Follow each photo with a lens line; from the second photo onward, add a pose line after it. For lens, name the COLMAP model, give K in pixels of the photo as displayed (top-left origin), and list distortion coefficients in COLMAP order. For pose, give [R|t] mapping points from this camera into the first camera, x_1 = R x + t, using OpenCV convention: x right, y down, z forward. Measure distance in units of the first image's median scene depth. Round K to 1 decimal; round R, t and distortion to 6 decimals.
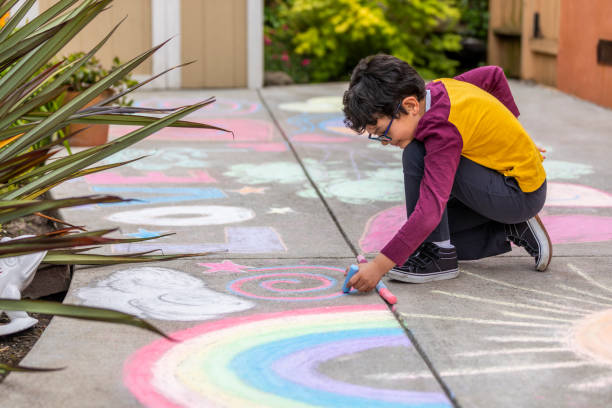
lens RADIAL K [[1261.1, 0, 308.6], [0, 1261.1, 207.7], [0, 0, 1]] dist [0.090905, 0.000000]
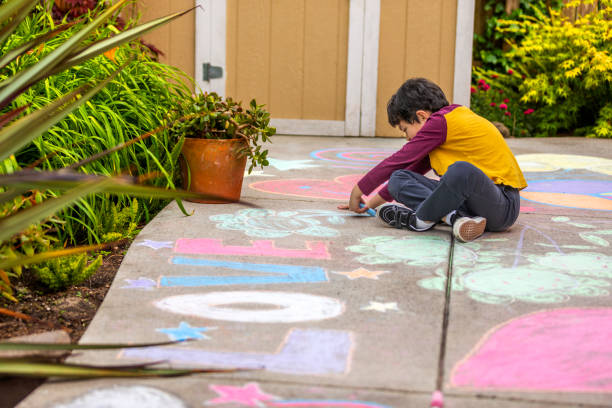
lens RADIAL K [[1261.1, 0, 311.9], [0, 1261.1, 203.8], [0, 0, 1]] dist [0.090905, 0.000000]
pose [[0.973928, 0.049229, -0.221452, 0.084854], [-0.057600, 0.997843, -0.031495, -0.027571], [0.219424, 0.043429, 0.974662, 0.209376]]
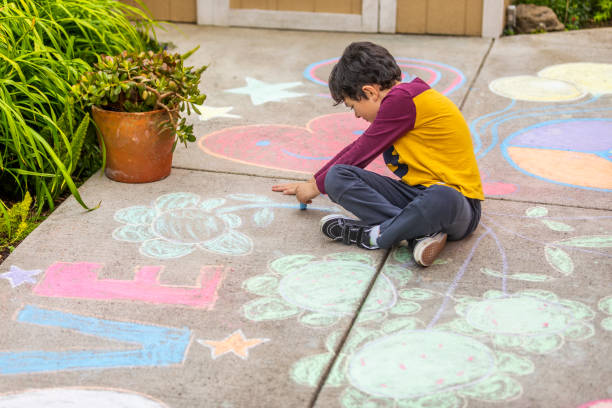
lens RADIAL K [[1261.1, 0, 319.5], [0, 1261.1, 196.7], [0, 0, 1]] dist [0.090905, 0.000000]
pose [[0.944363, 0.104560, -0.311842, 0.170500], [-0.060235, 0.987069, 0.148550, -0.169318], [0.323342, -0.121502, 0.938449, 0.378749]]
